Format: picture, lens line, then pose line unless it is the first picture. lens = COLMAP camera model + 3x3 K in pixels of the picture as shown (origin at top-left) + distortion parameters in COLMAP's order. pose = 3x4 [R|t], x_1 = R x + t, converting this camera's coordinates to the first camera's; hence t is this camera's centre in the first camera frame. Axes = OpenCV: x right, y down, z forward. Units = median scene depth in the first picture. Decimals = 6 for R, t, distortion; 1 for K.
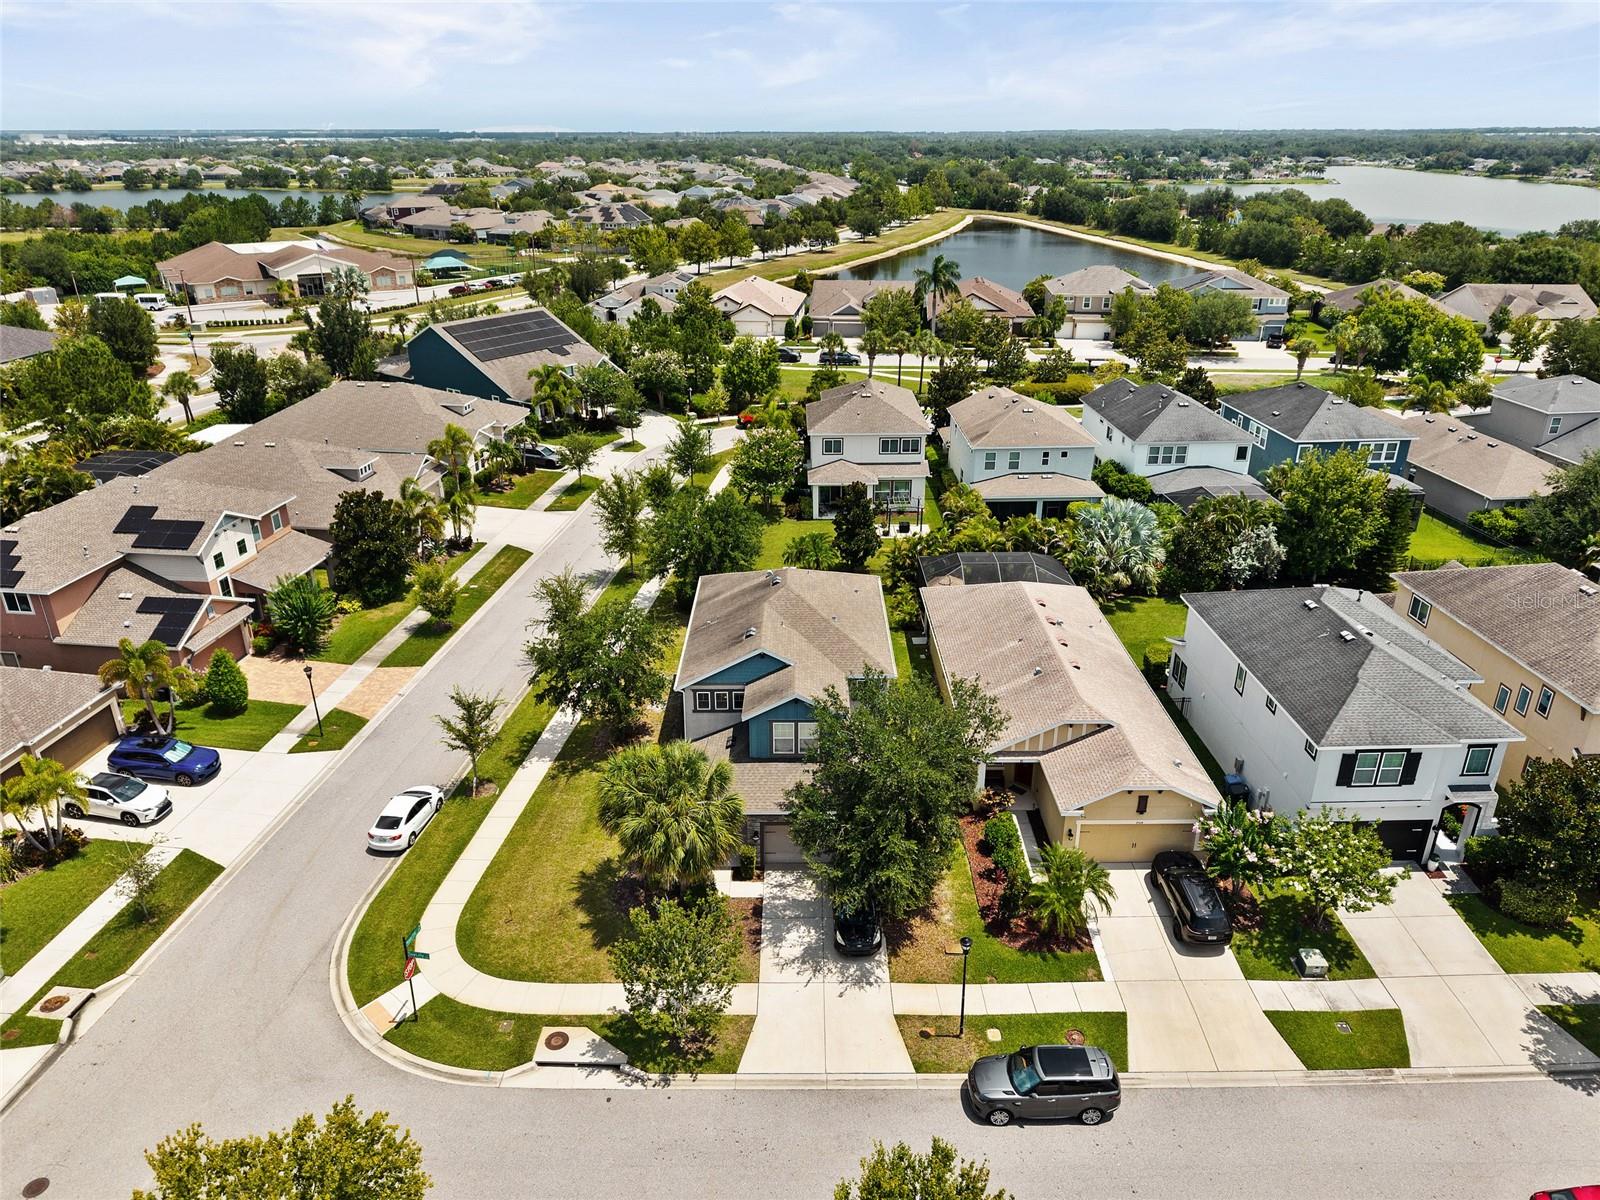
lens RADIAL K [[1075.7, 0, 807.5], [0, 1075.7, 601.5], [0, 0, 1]] dist [0.028136, -0.029663]
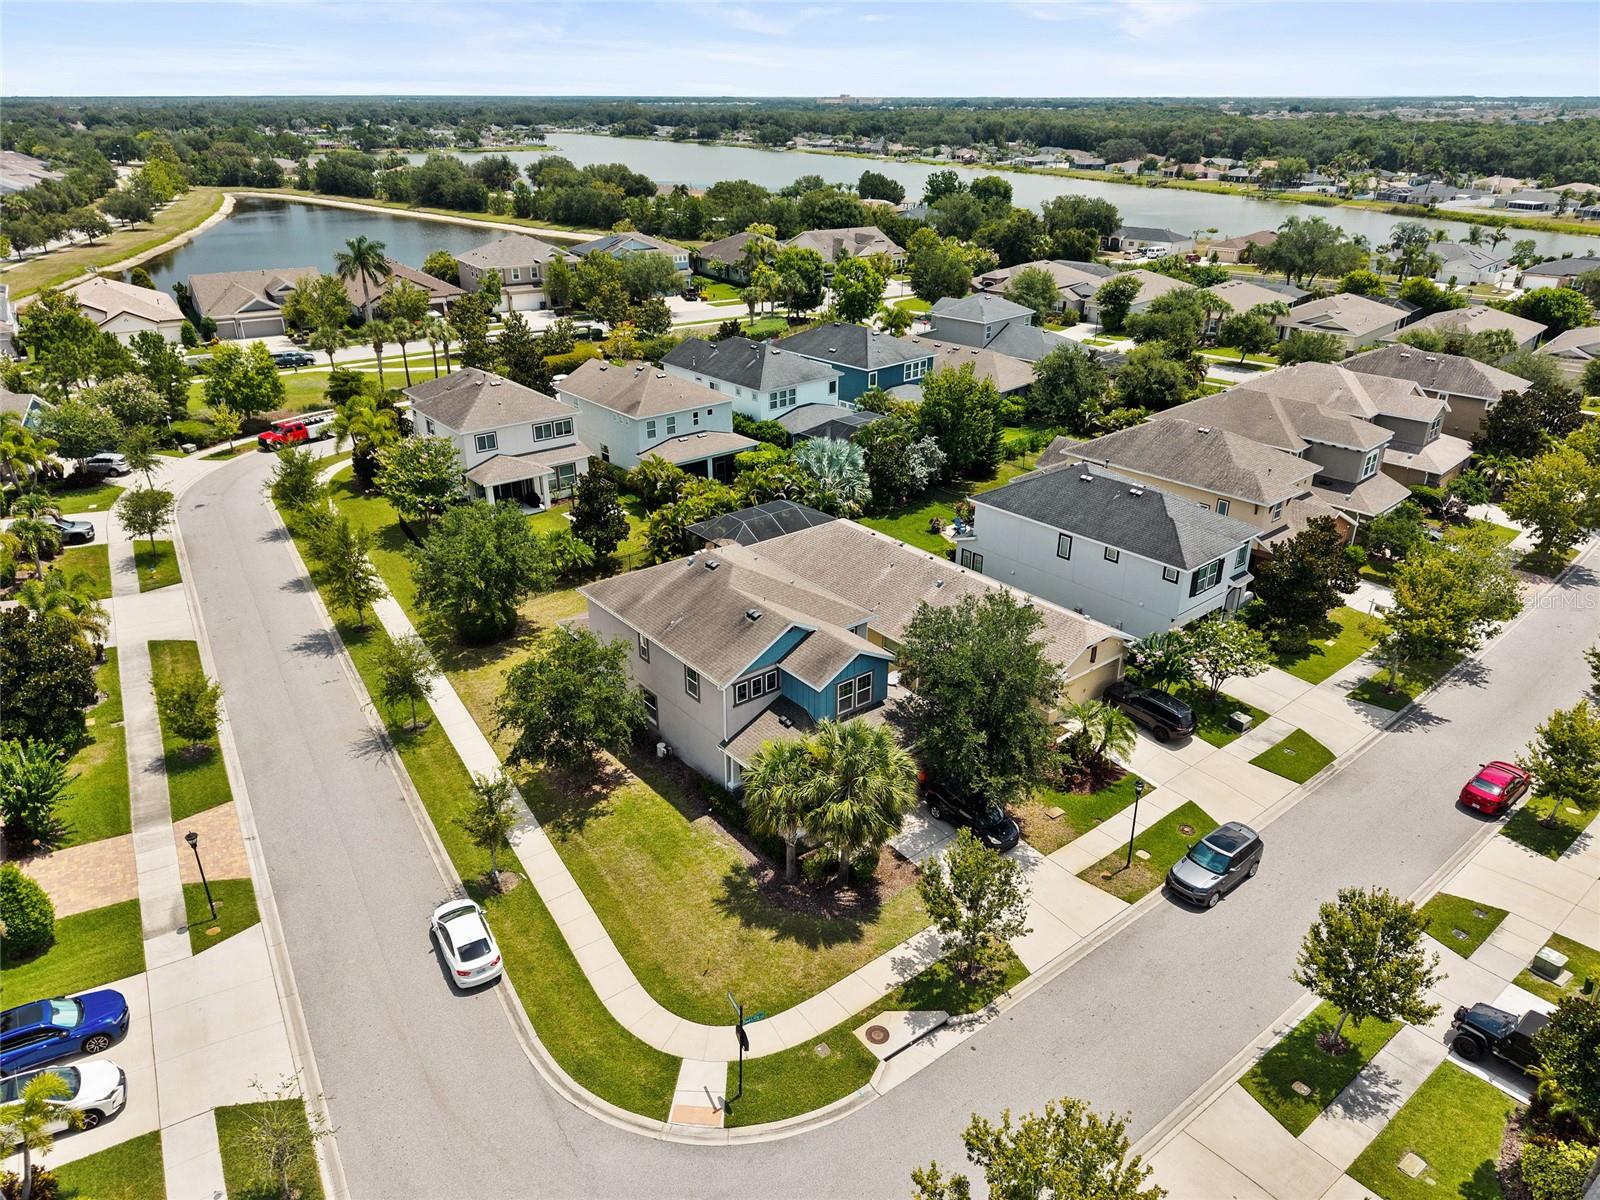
lens RADIAL K [[1075.7, 0, 807.5], [0, 1075.7, 601.5], [0, 0, 1]] dist [0.028136, -0.029663]
pose [[0.778634, -0.261075, 0.570587, -0.512174], [0.246952, 0.963448, 0.103835, -0.064530], [-0.576840, 0.060058, 0.814646, 0.144462]]
